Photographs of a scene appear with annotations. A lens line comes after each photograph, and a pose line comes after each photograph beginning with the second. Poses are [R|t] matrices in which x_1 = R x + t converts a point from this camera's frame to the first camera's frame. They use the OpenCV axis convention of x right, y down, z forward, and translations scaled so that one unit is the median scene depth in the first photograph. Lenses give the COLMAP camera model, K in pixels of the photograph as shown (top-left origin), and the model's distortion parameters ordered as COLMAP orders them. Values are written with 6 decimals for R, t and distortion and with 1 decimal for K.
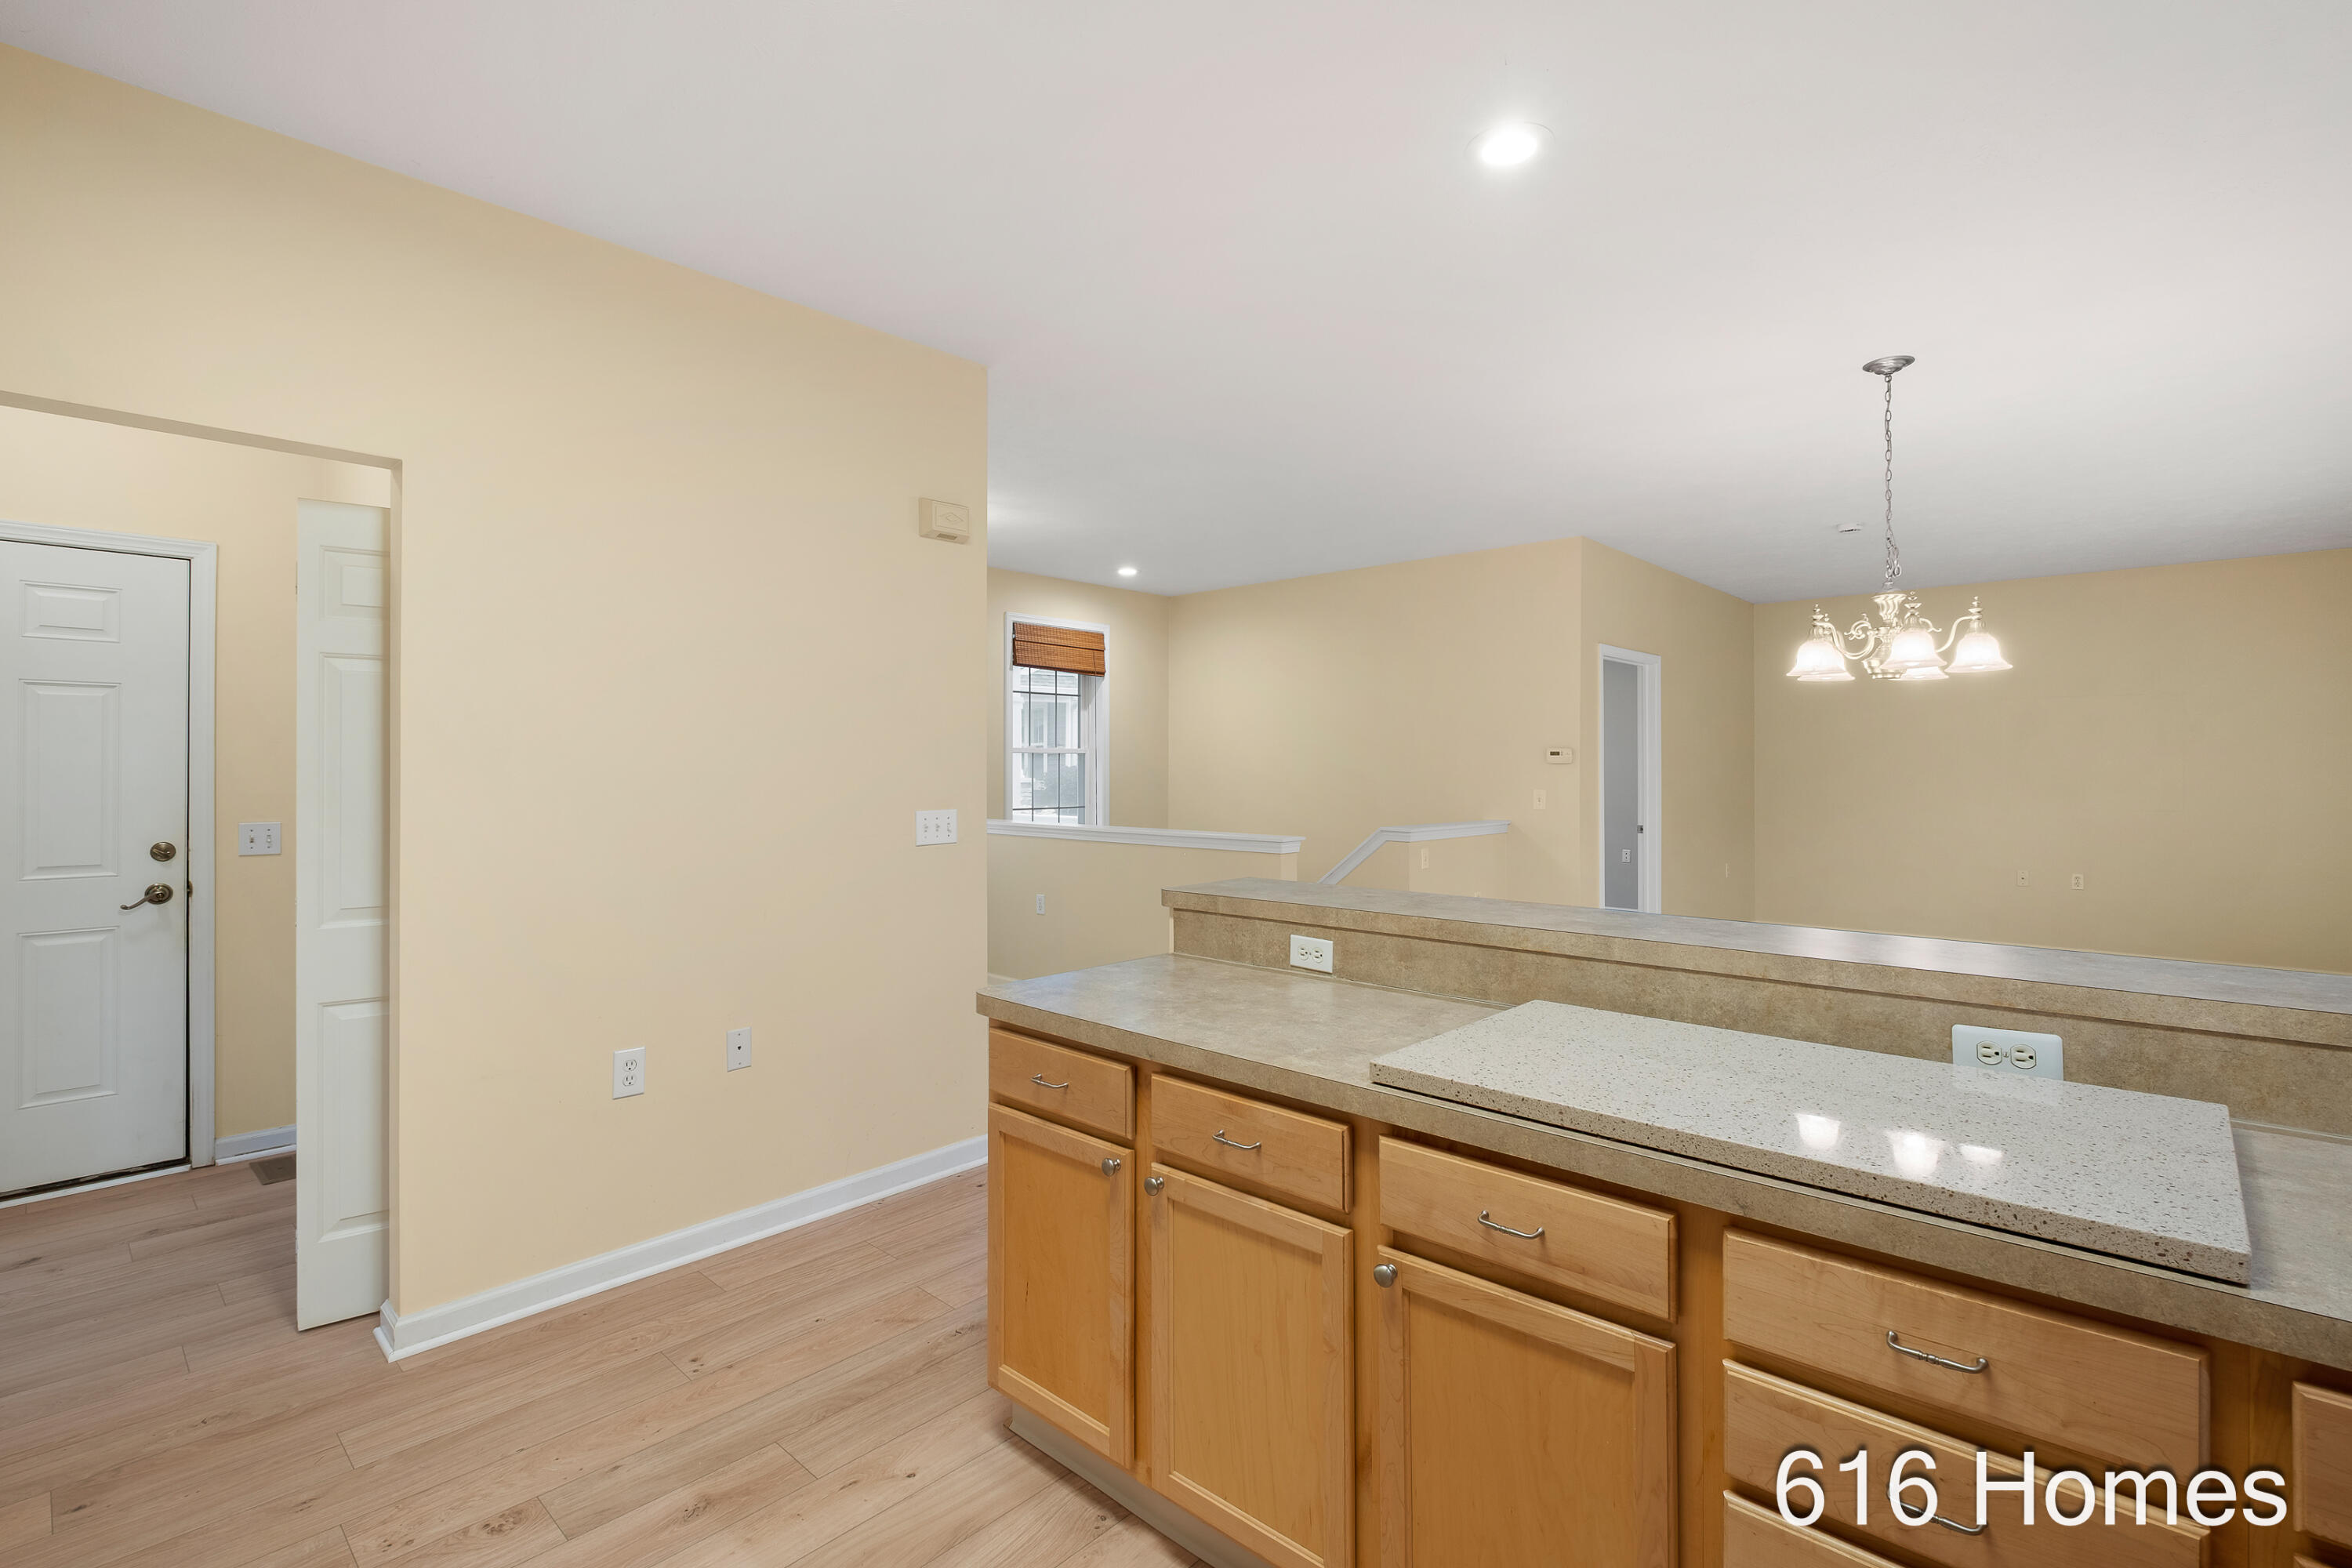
lens RADIAL K [[1070.5, 0, 1176.0], [0, 1070.5, 784.0], [0, 0, 1]] dist [0.001005, -0.000002]
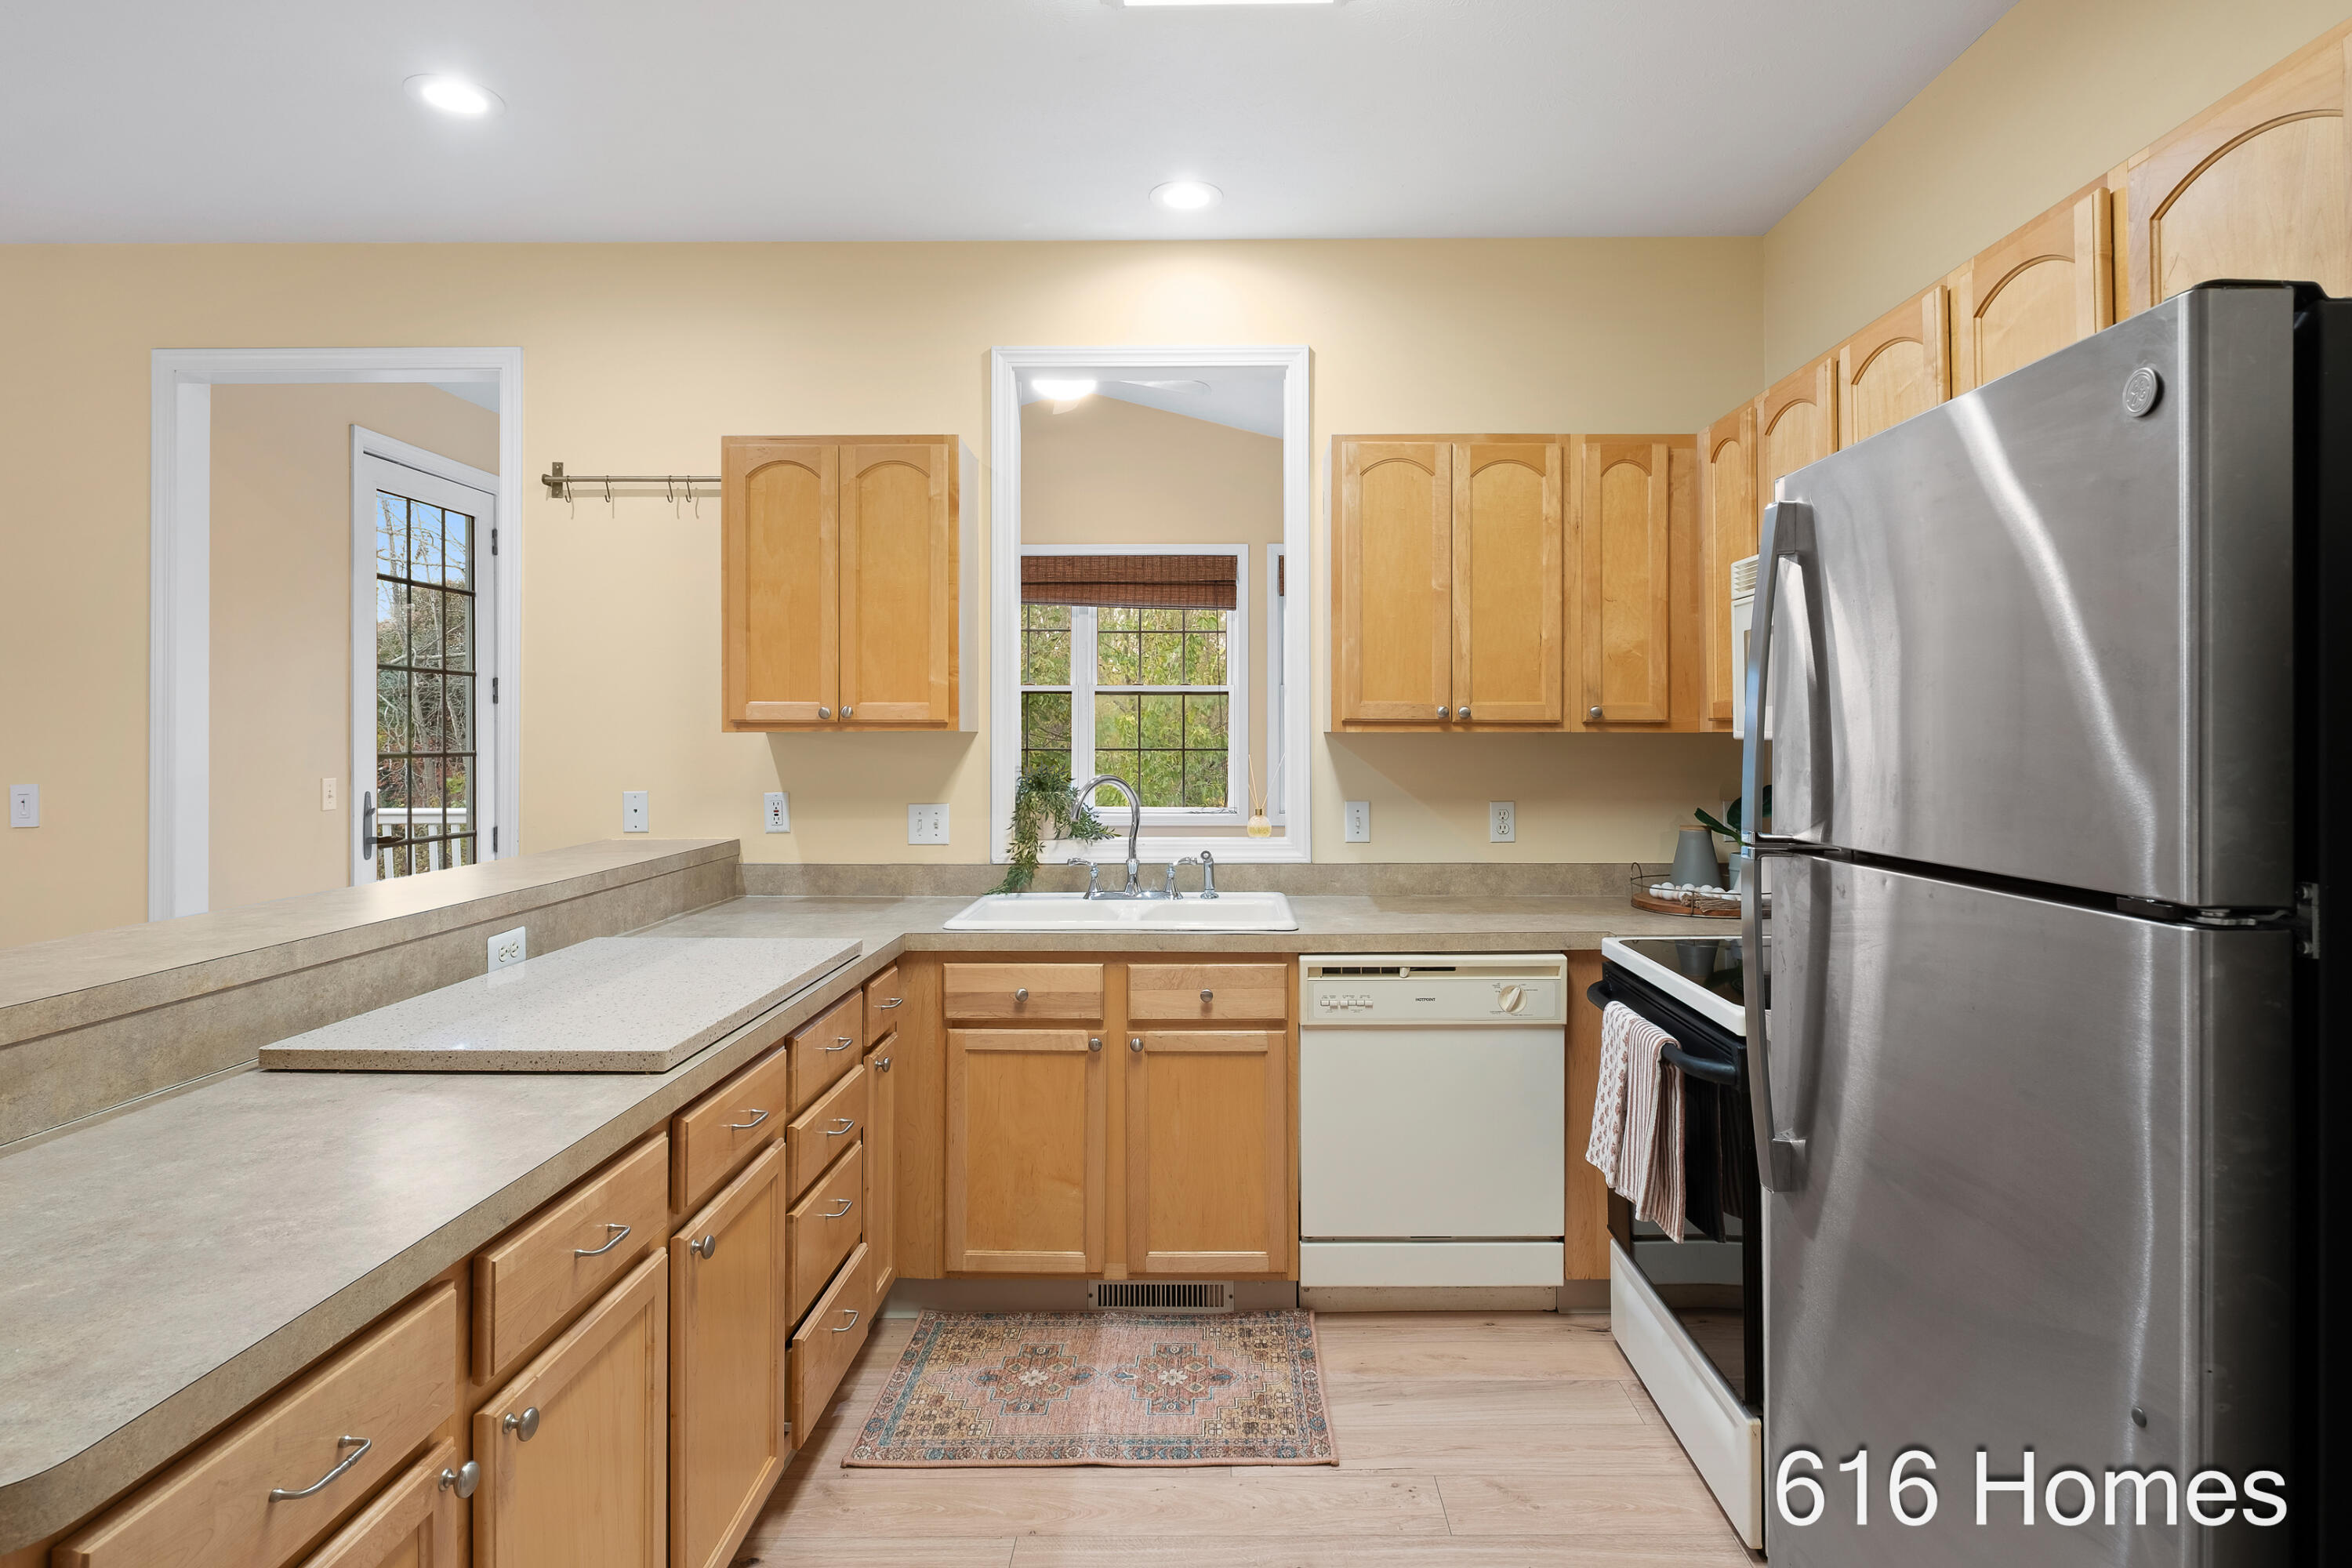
lens RADIAL K [[1259.8, 0, 1211.4], [0, 1259.8, 727.5], [0, 0, 1]] dist [-0.002849, -0.000381]
pose [[-0.677058, 0.003947, 0.735919, -0.192626], [0.012177, 0.999909, 0.005840, -0.003731], [-0.735828, 0.012915, -0.677045, 0.288583]]
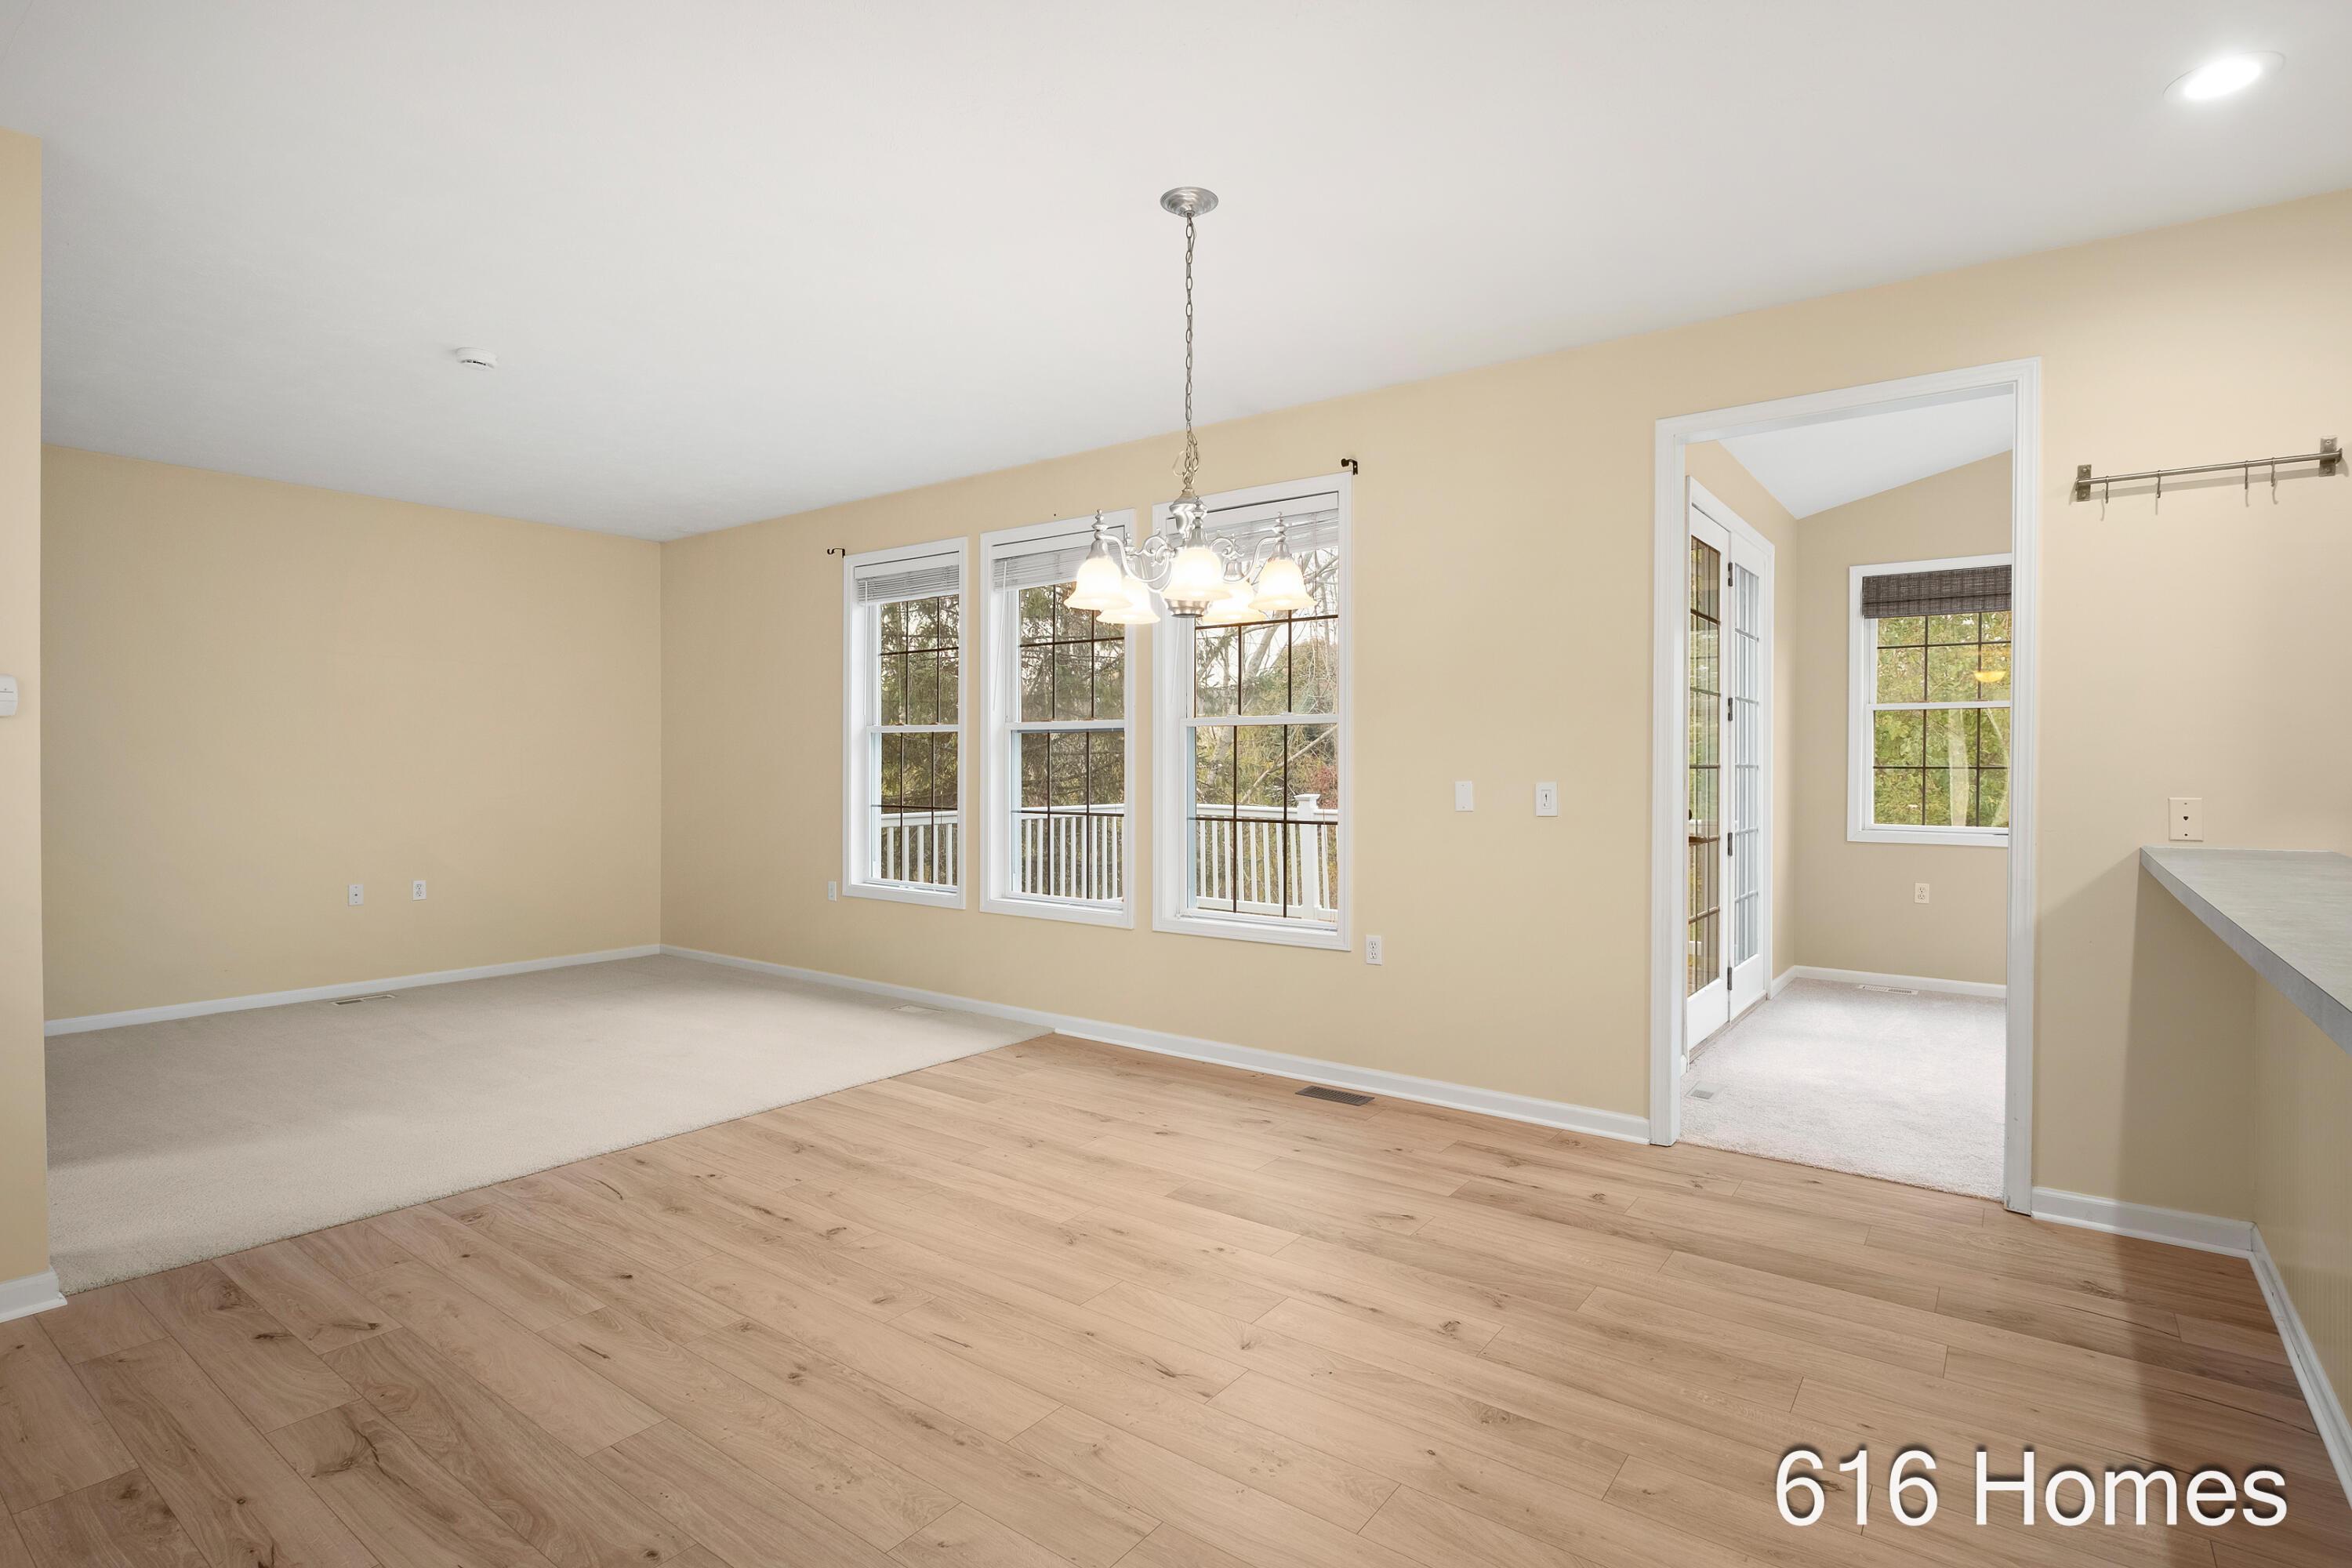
lens RADIAL K [[1151.6, 0, 1176.8], [0, 1151.6, 776.3], [0, 0, 1]] dist [-0.004393, -0.001610]
pose [[-0.108862, -0.011690, 0.993988, -0.071551], [0.013480, 0.999822, 0.013235, 0.002274], [-0.993965, 0.014840, -0.108685, 0.528316]]
